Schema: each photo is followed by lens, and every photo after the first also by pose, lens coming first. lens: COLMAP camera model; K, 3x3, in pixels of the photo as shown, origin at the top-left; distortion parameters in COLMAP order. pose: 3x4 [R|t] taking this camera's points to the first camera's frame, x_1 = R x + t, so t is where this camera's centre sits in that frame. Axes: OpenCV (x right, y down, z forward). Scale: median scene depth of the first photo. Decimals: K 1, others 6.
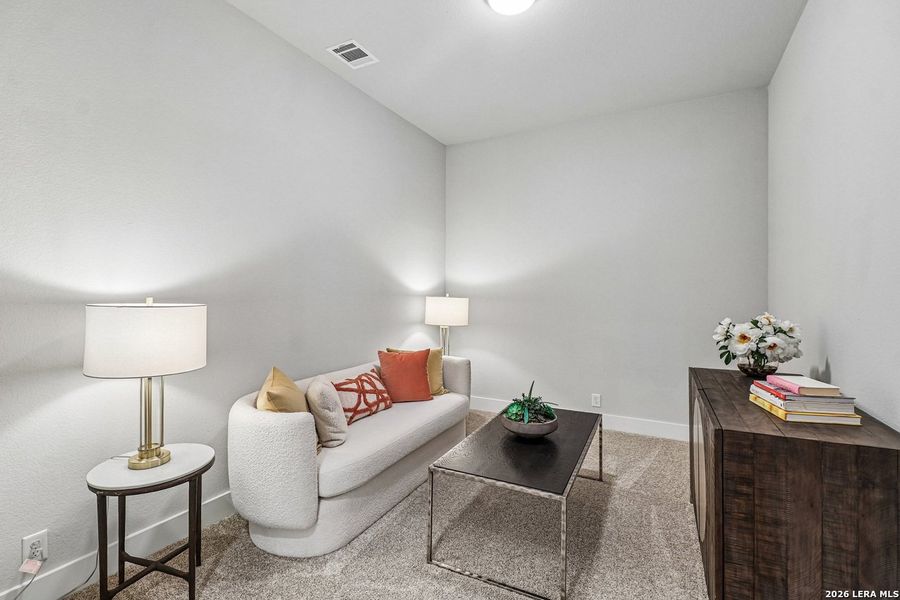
lens RADIAL K [[420.4, 0, 448.7], [0, 420.4, 295.3], [0, 0, 1]] dist [0.028519, -0.008166]
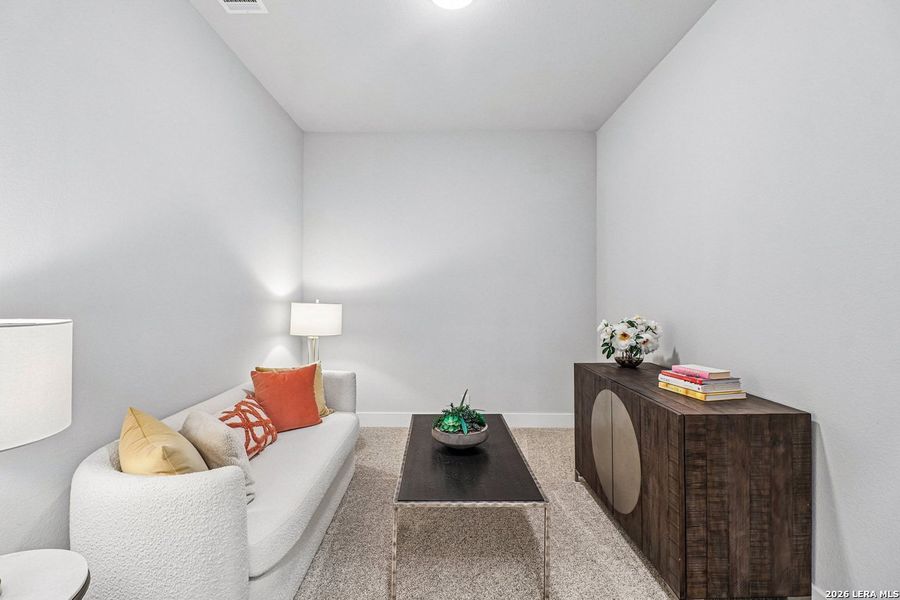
lens RADIAL K [[420.4, 0, 448.7], [0, 420.4, 295.3], [0, 0, 1]] dist [0.028519, -0.008166]
pose [[0.886401, 0.001434, 0.462916, -0.321919], [0.003889, 0.999937, -0.010546, -0.004433], [-0.462902, 0.011148, 0.886339, 0.171039]]
